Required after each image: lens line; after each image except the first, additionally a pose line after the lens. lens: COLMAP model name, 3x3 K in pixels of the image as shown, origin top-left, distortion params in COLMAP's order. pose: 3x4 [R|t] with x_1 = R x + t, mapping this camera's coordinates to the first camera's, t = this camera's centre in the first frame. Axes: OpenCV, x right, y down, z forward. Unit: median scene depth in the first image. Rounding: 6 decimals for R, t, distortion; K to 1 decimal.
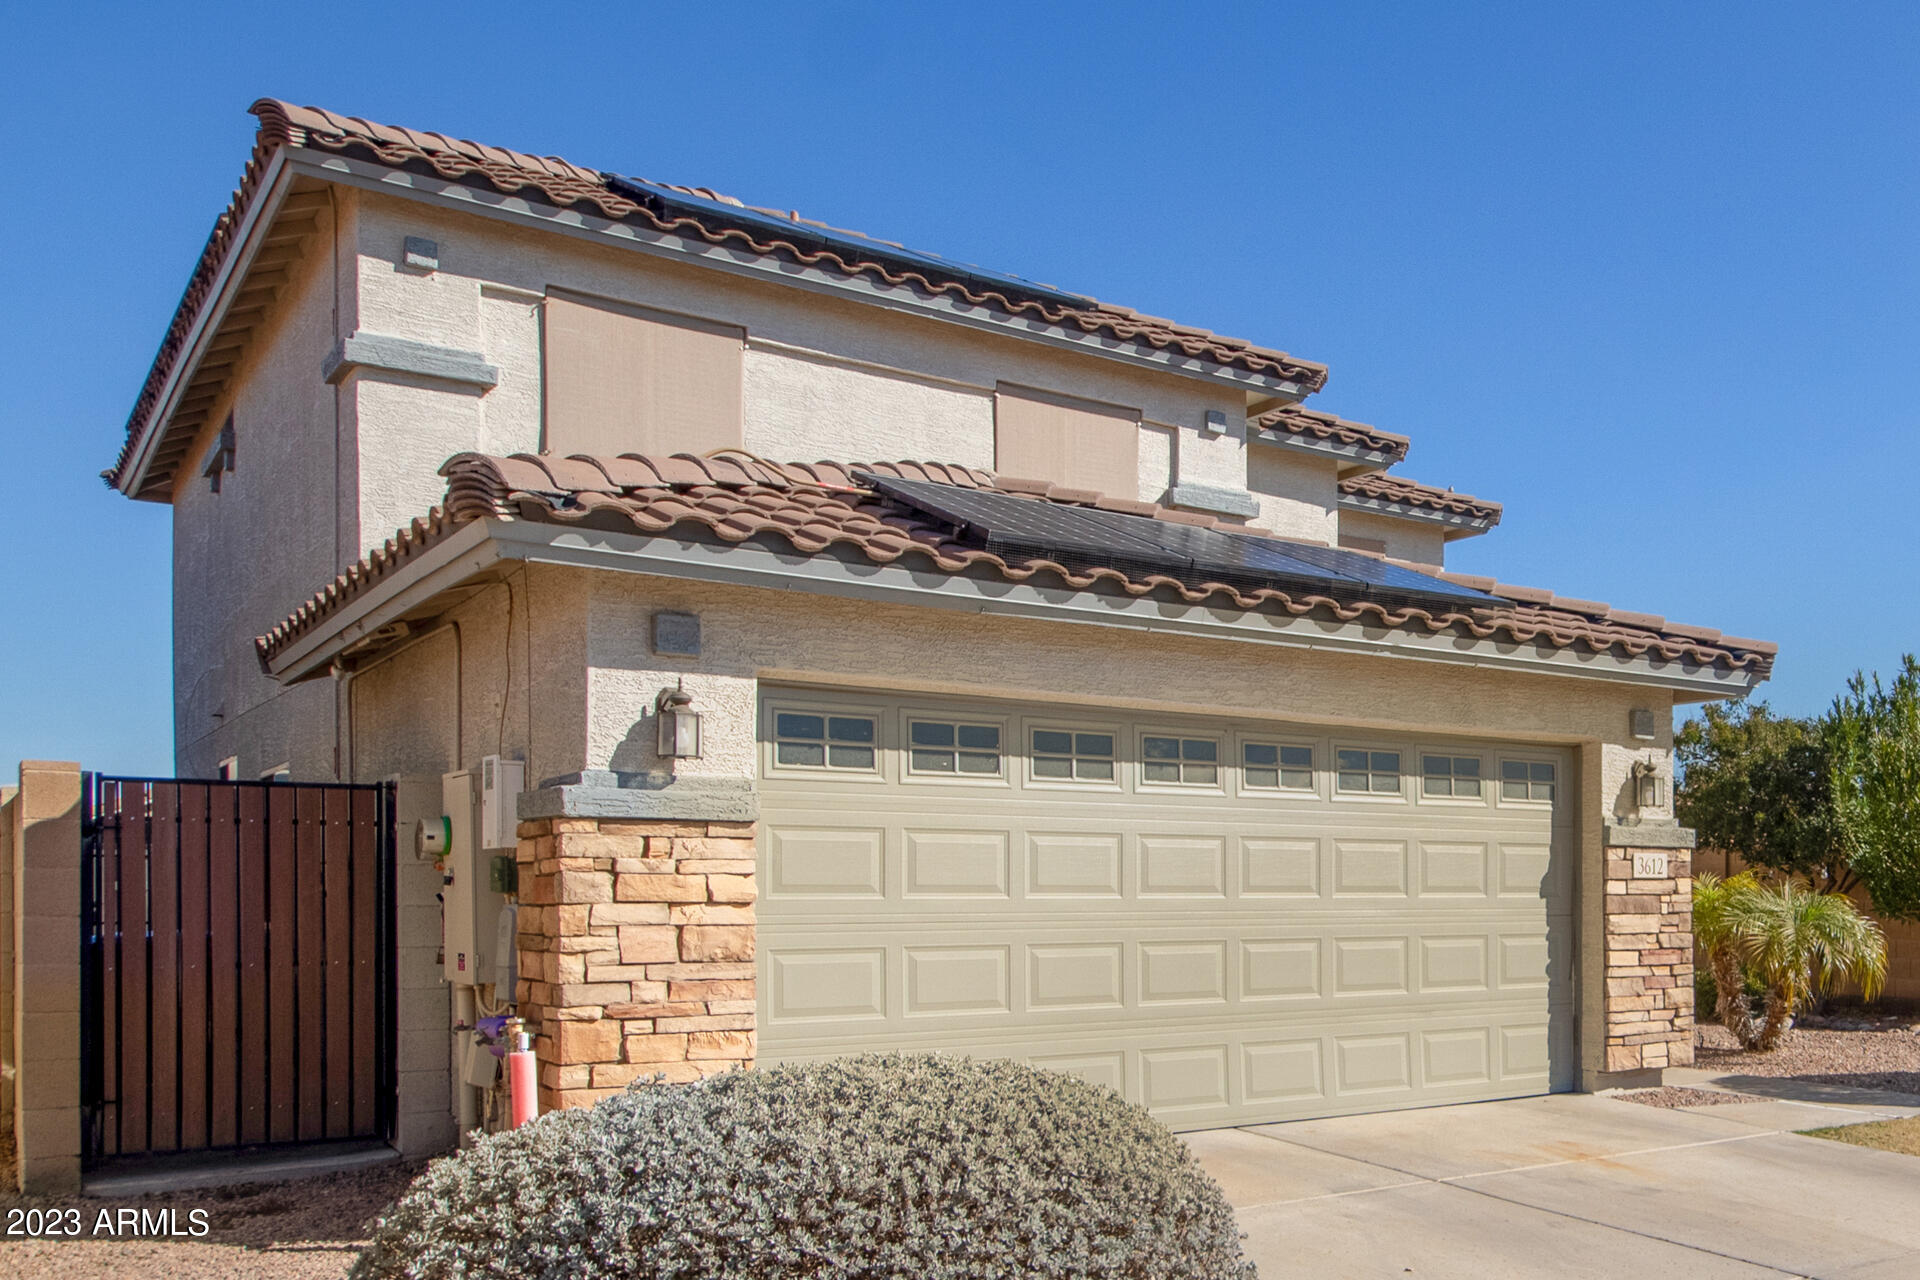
lens RADIAL K [[1099.0, 0, 960.1], [0, 1099.0, 723.0], [0, 0, 1]] dist [0.003121, -0.000333]
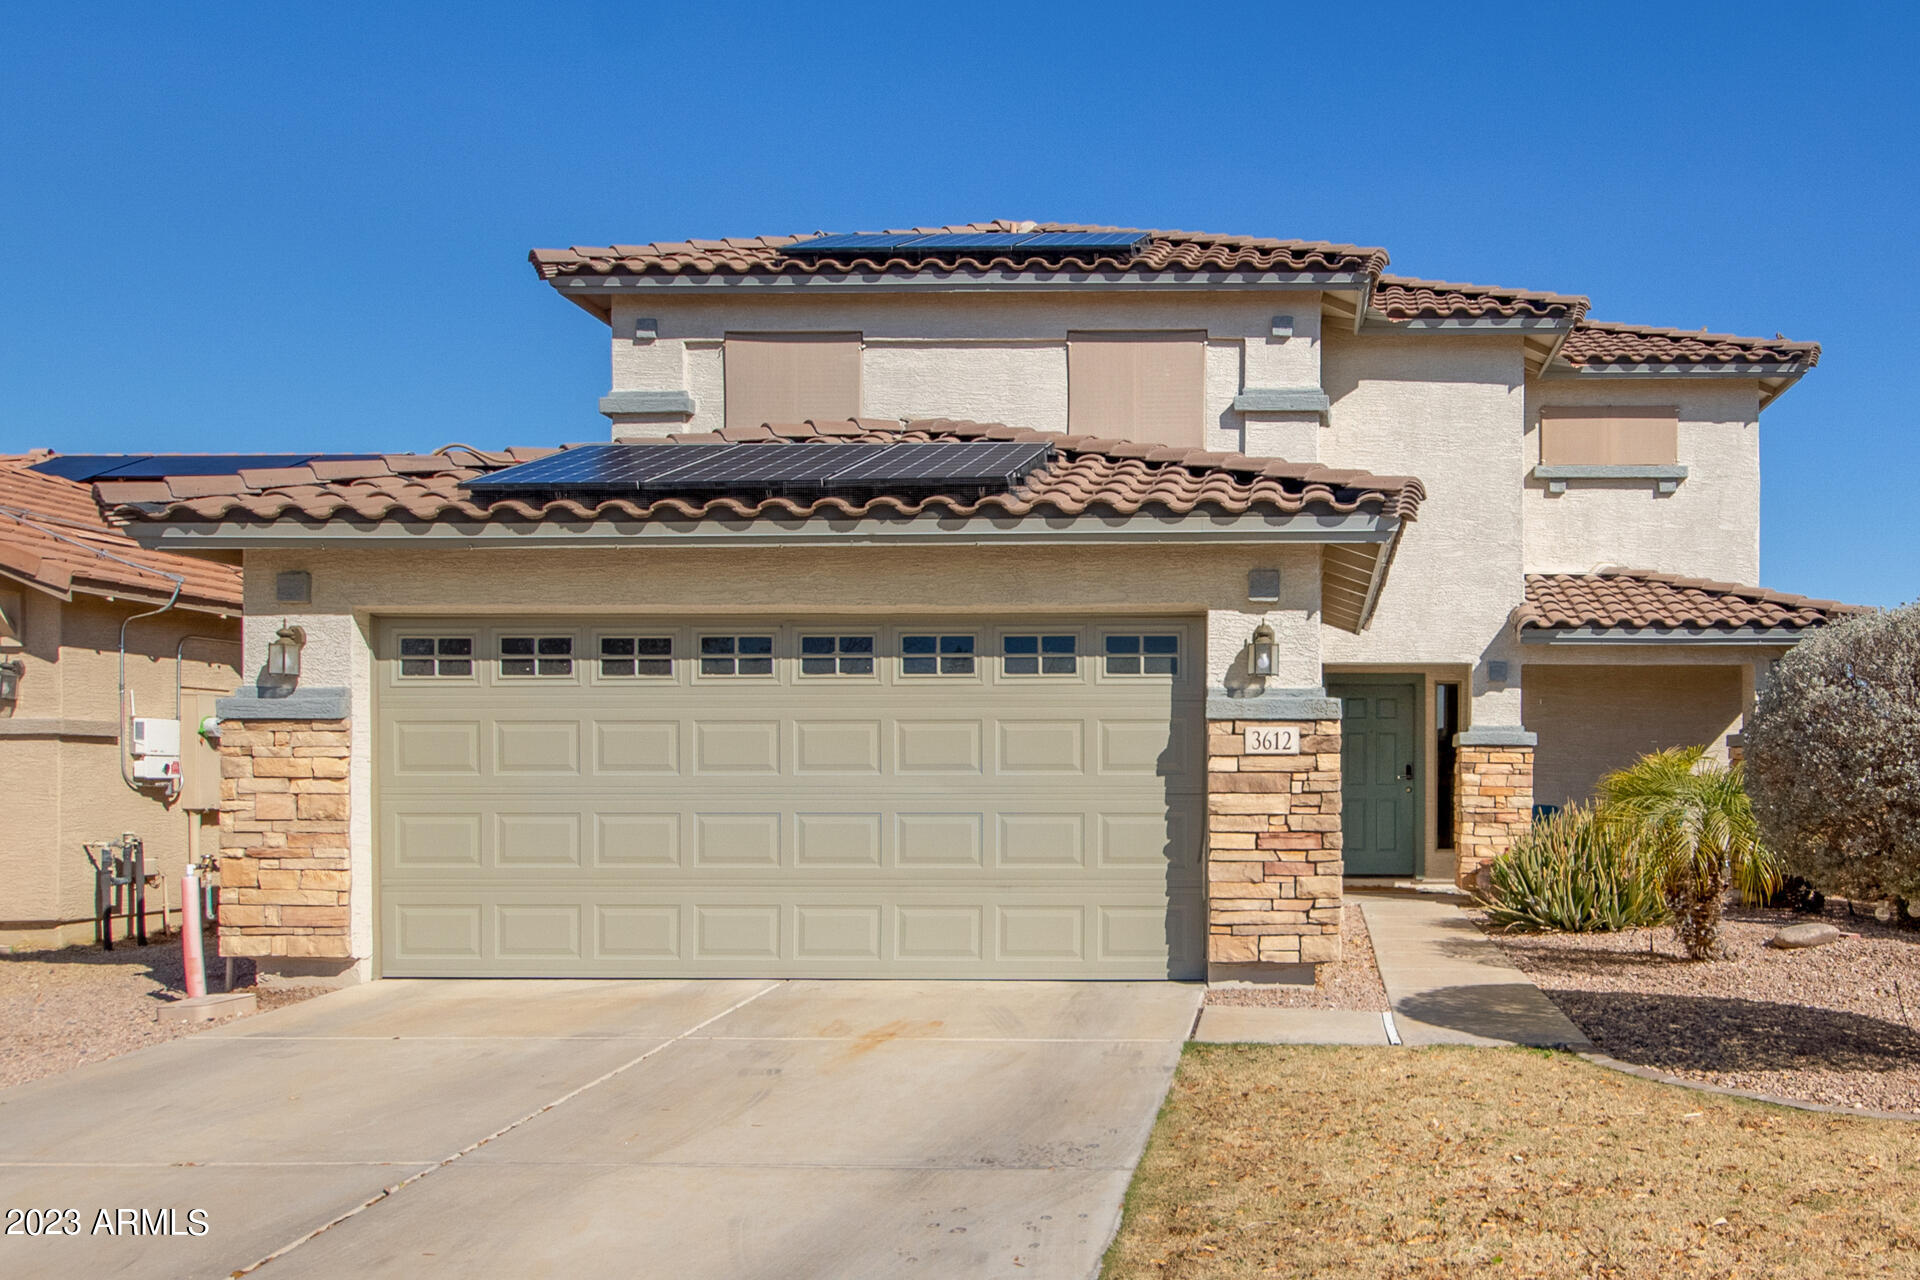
lens RADIAL K [[891.6, 0, 963.3], [0, 891.6, 649.0], [0, 0, 1]] dist [0.000193, 0.000601]
pose [[0.905995, -0.060089, -0.419002, 0.711545], [0.064392, 0.997917, -0.003880, 0.041054], [0.418363, -0.023465, 0.907977, 0.227080]]
